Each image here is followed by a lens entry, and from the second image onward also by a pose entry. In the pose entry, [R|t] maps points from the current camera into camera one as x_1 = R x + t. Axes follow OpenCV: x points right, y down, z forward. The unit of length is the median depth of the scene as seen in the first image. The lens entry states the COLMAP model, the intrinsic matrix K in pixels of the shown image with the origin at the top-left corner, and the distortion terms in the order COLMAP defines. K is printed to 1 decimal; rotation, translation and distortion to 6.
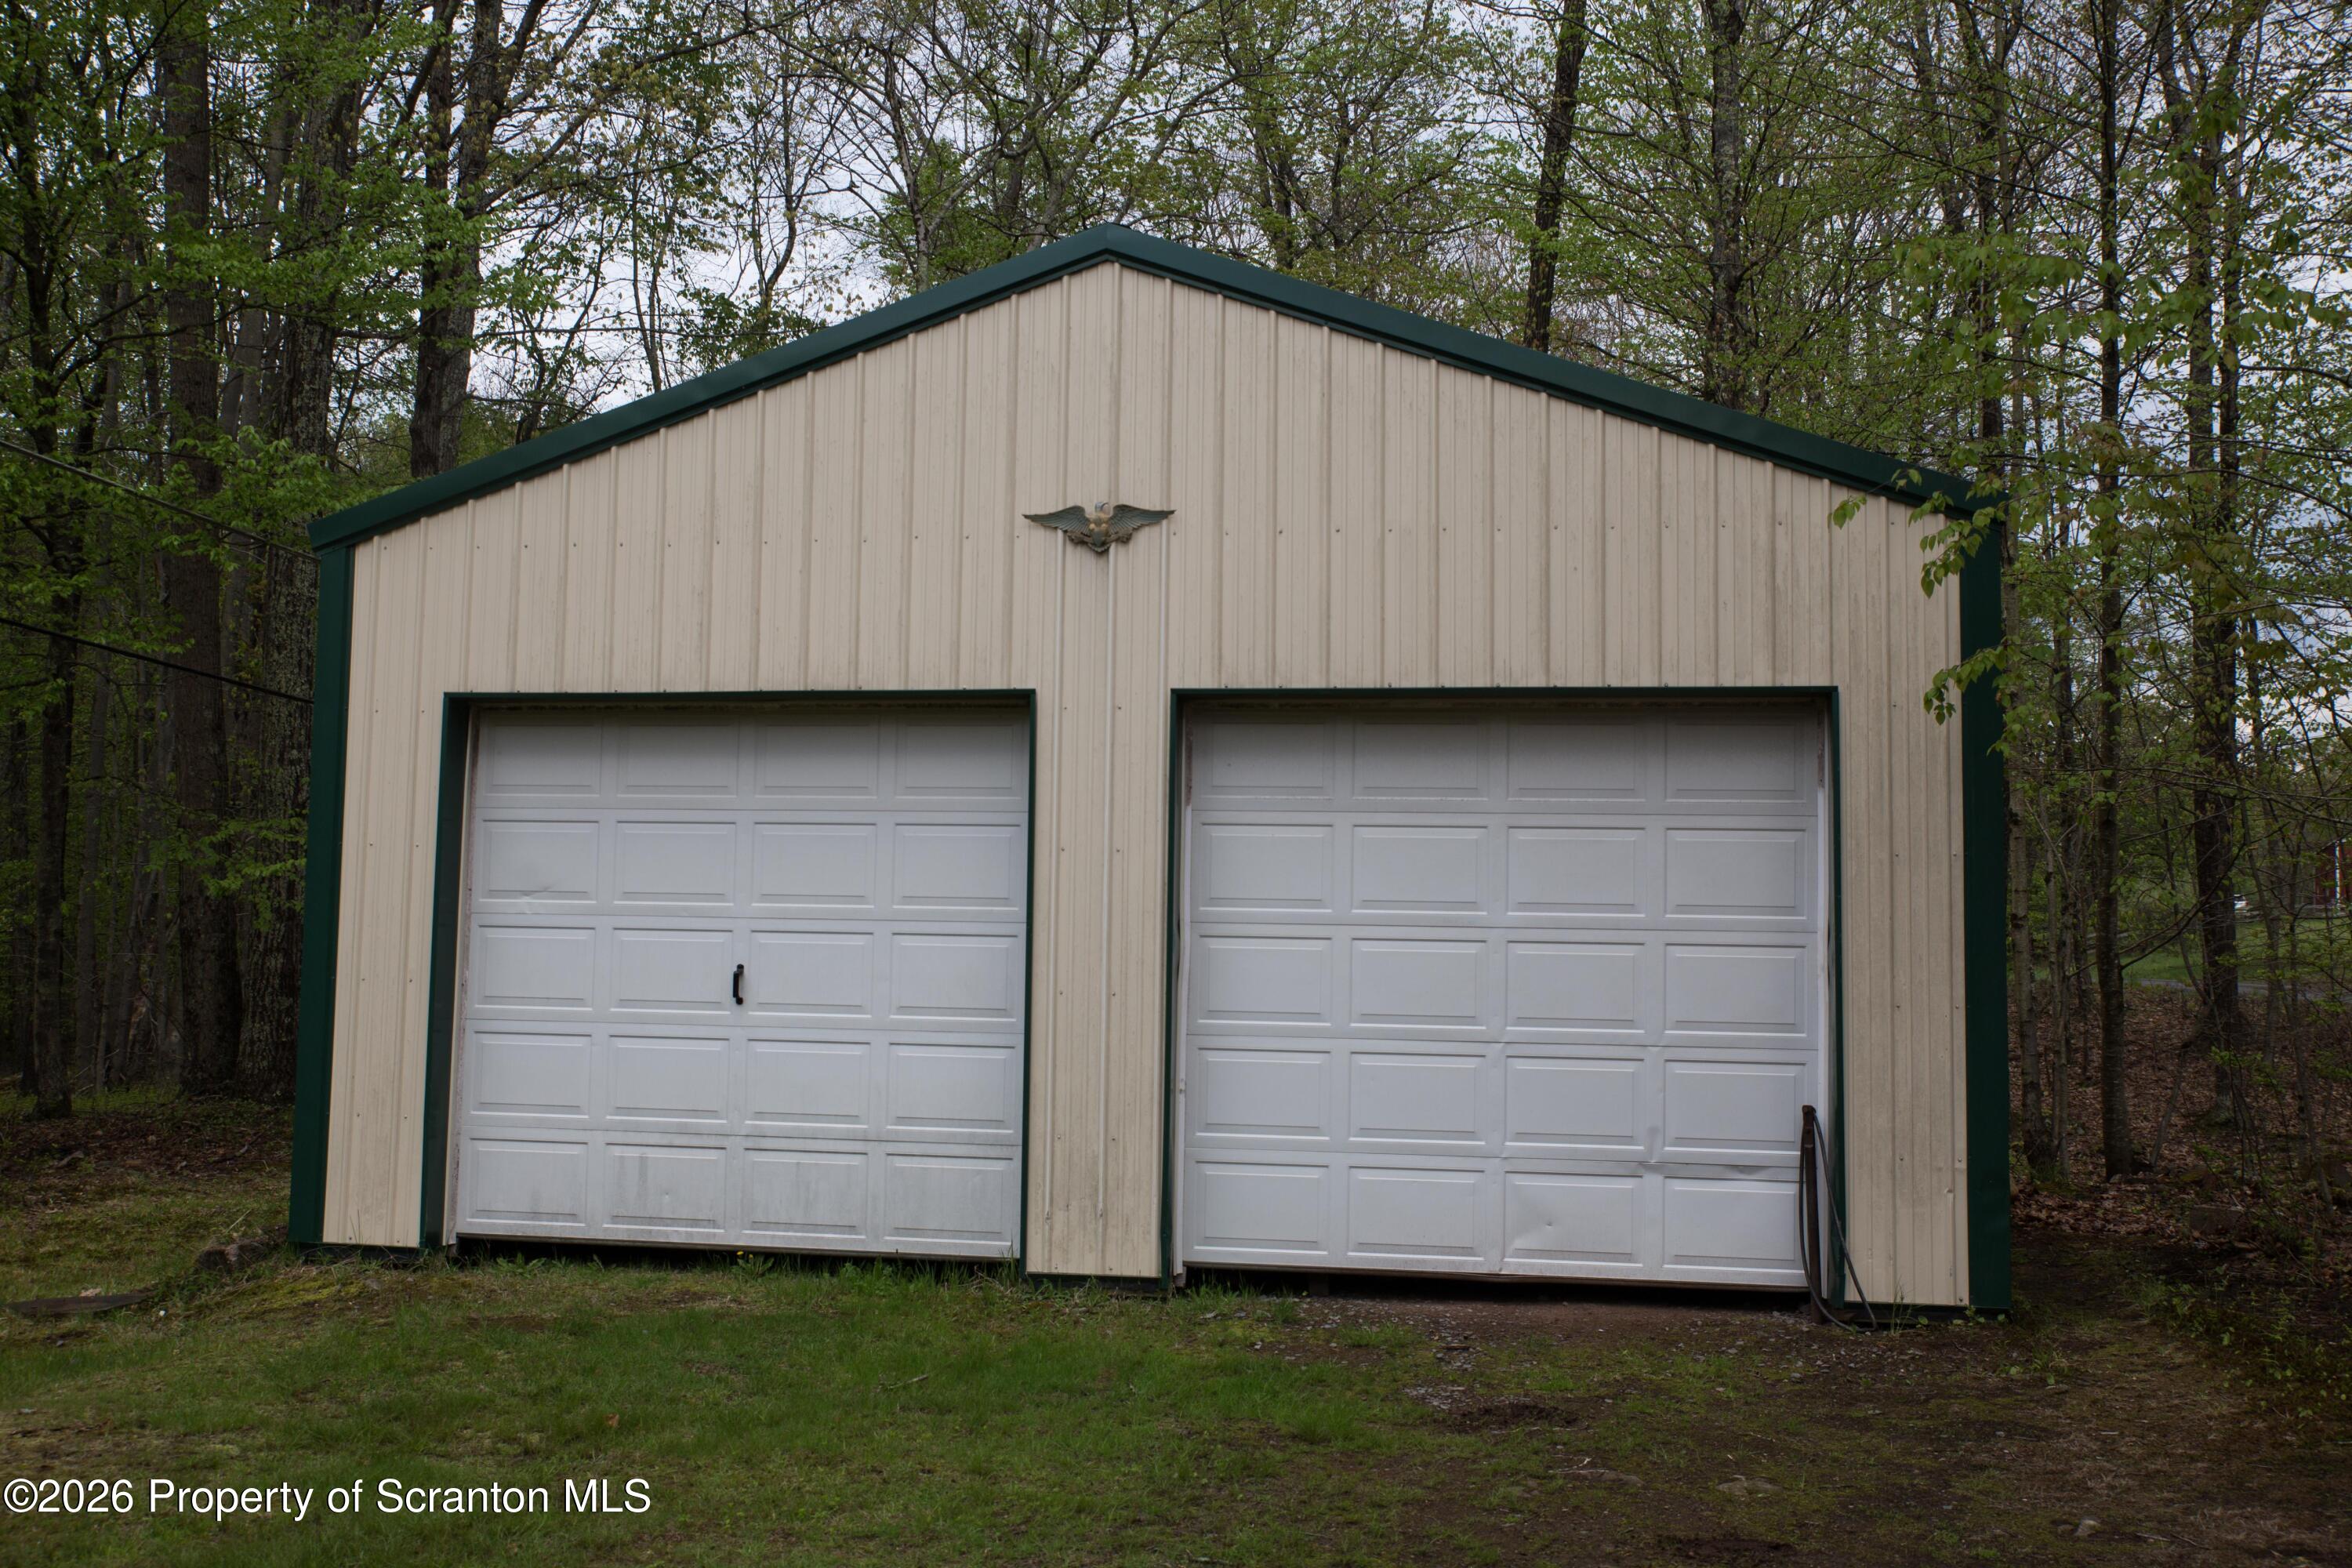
lens RADIAL K [[2430.7, 0, 1176.0], [0, 2430.7, 784.0], [0, 0, 1]] dist [-0.052880, 0.019259]
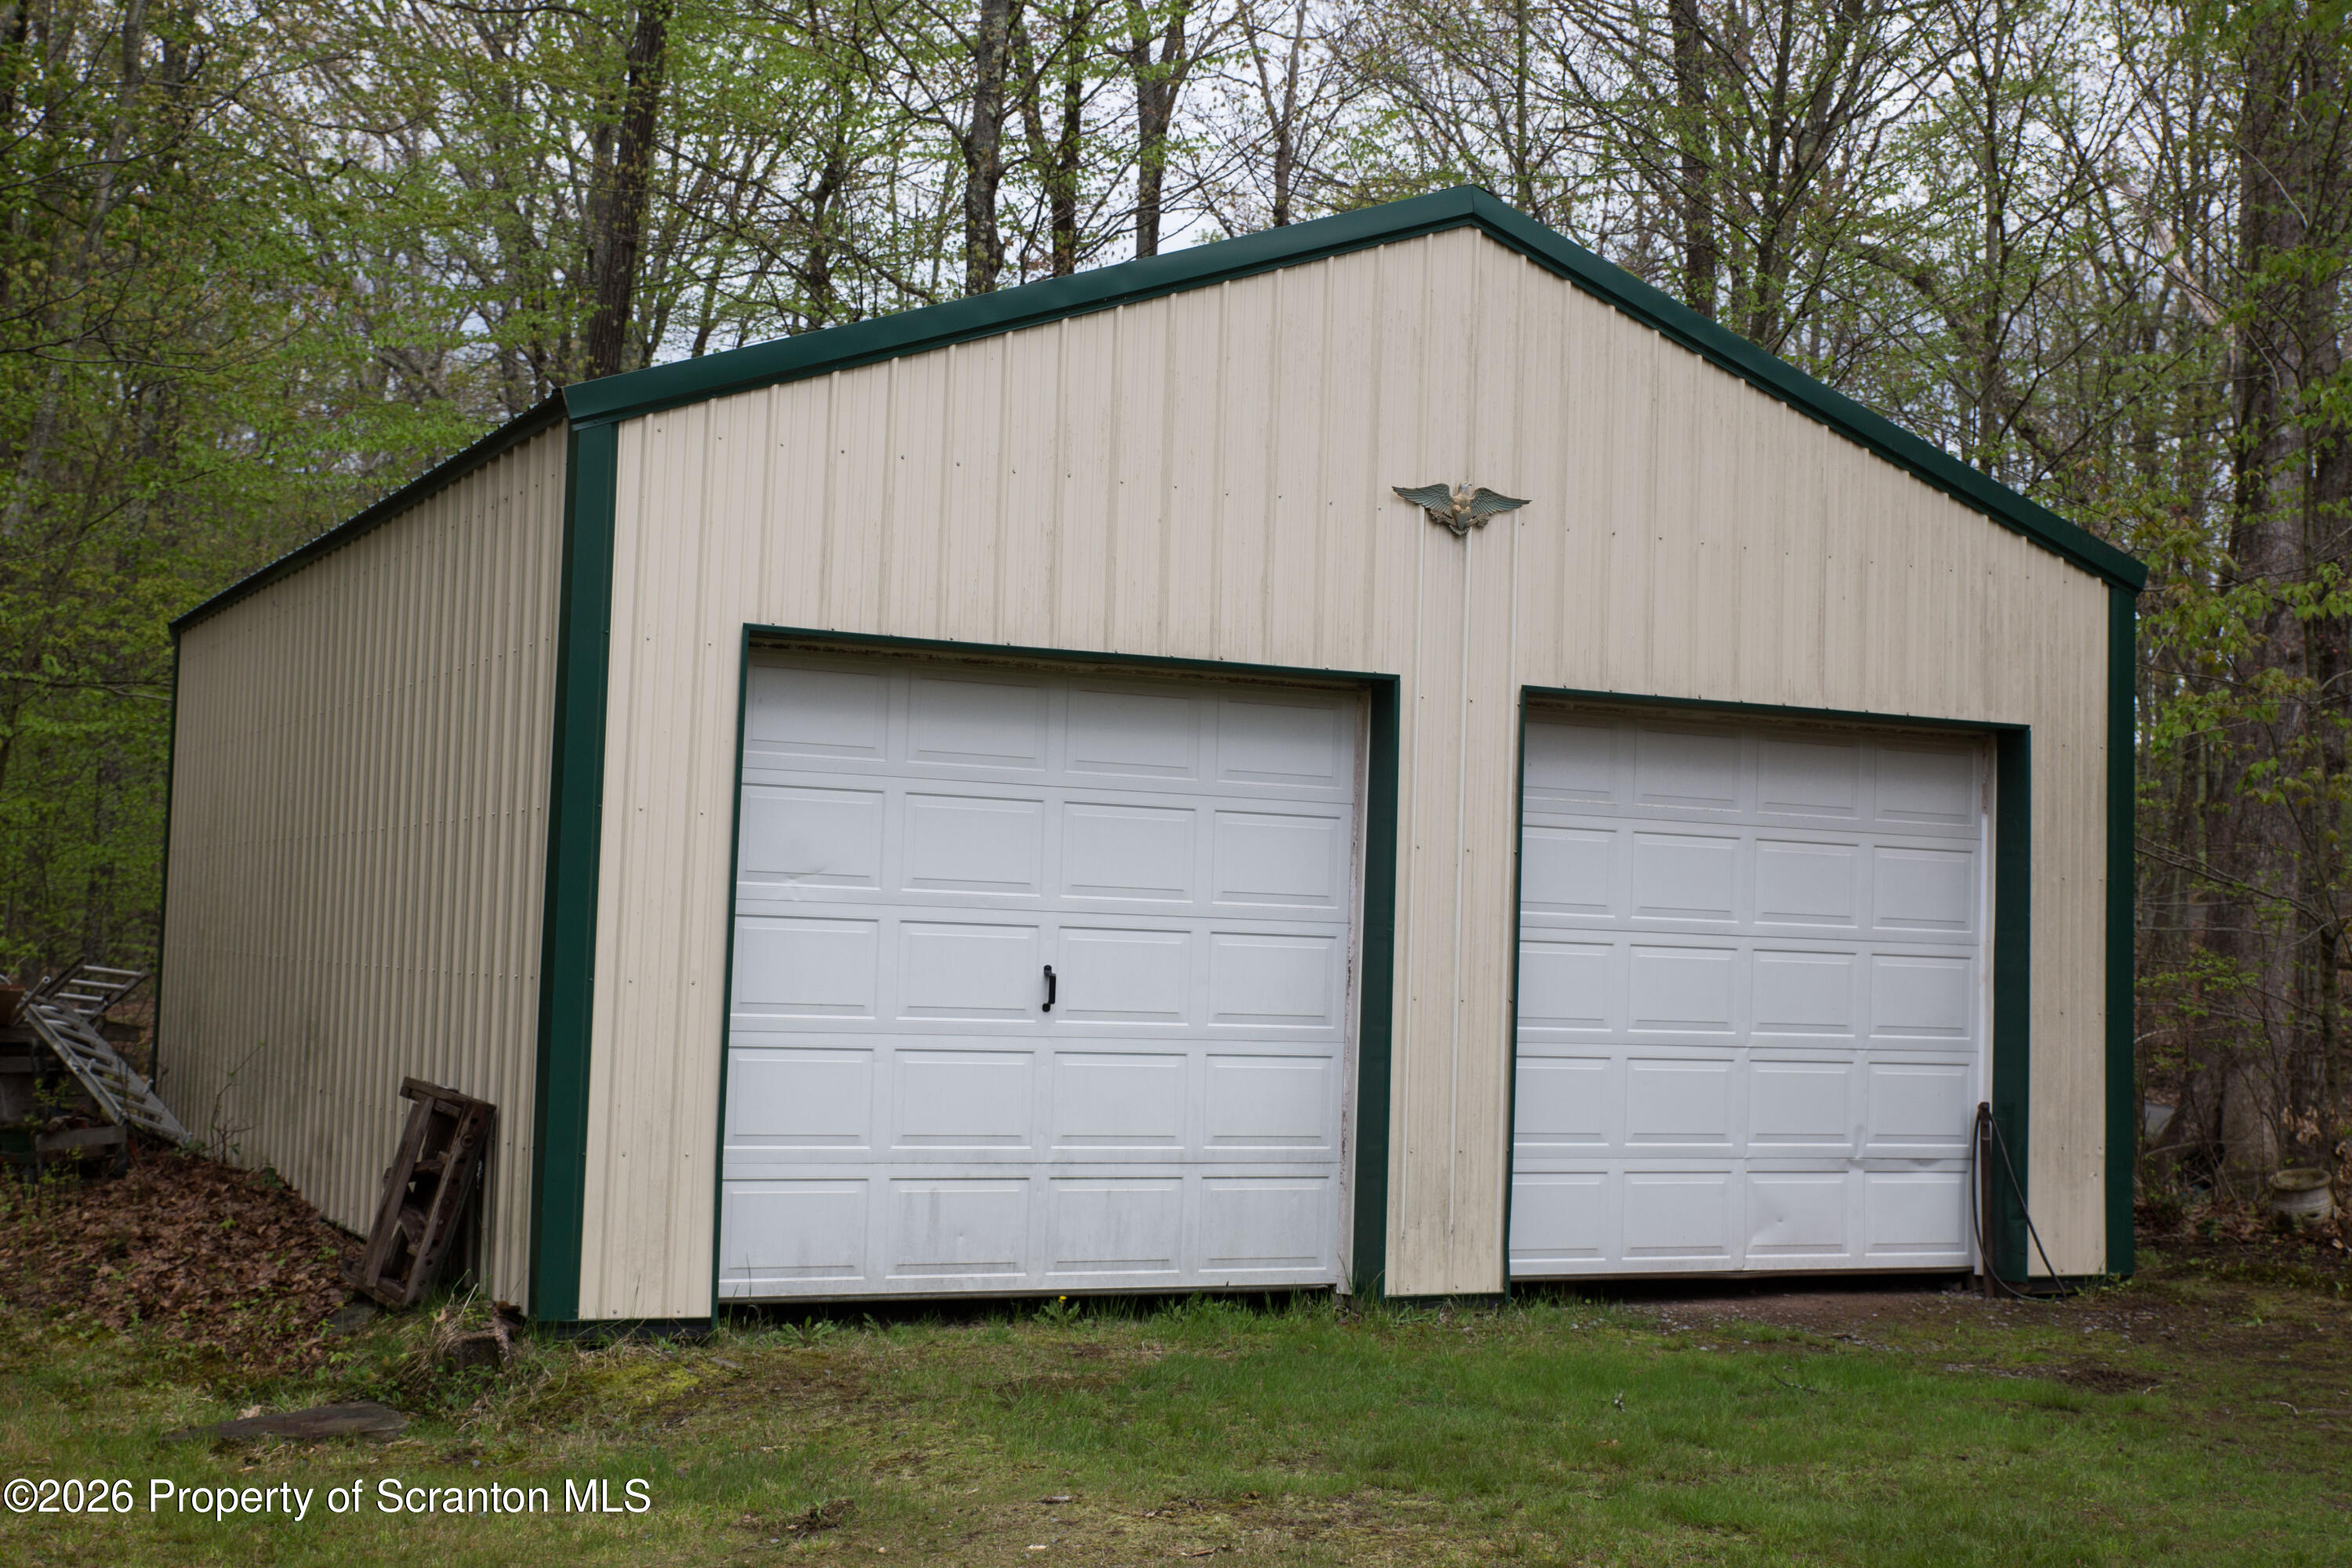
lens RADIAL K [[2908.2, 0, 1176.0], [0, 2908.2, 784.0], [0, 0, 1]] dist [-0.000969, -0.025256]
pose [[0.804336, 0.042862, 0.592626, -0.787626], [-0.059315, 0.998205, 0.008308, -0.001447], [-0.591206, -0.041834, 0.805435, 0.146668]]
